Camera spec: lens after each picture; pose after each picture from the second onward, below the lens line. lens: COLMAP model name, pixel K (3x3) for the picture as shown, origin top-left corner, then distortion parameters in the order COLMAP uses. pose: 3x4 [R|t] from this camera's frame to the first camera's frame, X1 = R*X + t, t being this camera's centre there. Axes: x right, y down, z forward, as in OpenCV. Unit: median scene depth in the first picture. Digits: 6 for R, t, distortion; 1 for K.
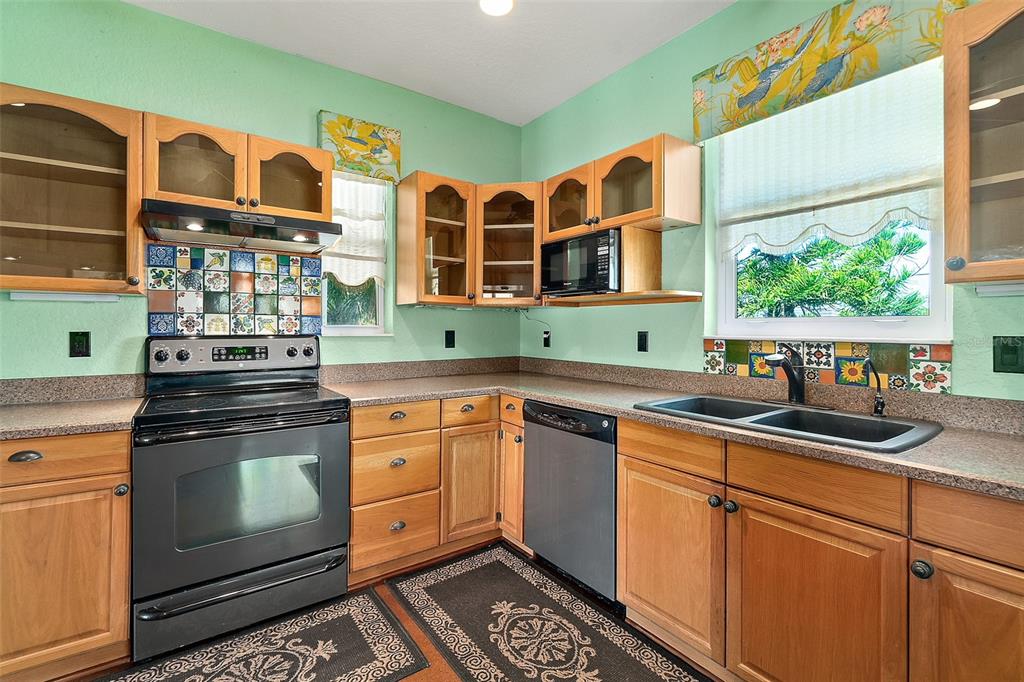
lens RADIAL K [[453.9, 0, 507.3], [0, 453.9, 337.6], [0, 0, 1]] dist [0.000131, -0.000198]
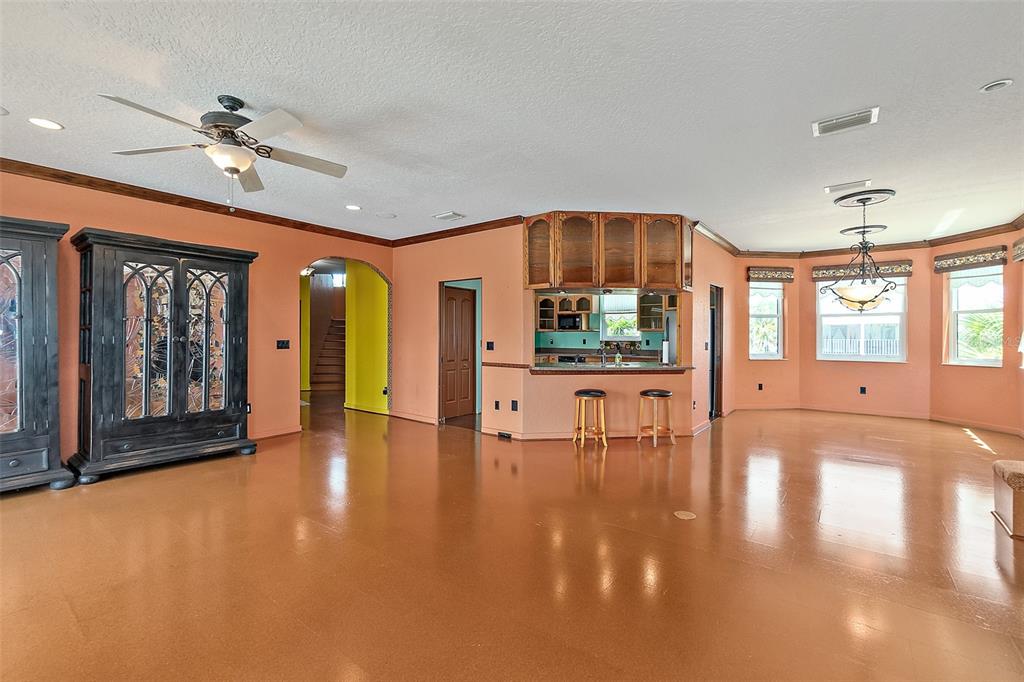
lens RADIAL K [[453.9, 0, 507.3], [0, 453.9, 337.6], [0, 0, 1]] dist [0.000131, -0.000198]
pose [[0.957418, 0.000876, 0.288704, -1.551028], [0.005805, 0.999735, -0.022284, 0.058664], [-0.288647, 0.023011, 0.957159, -2.690729]]
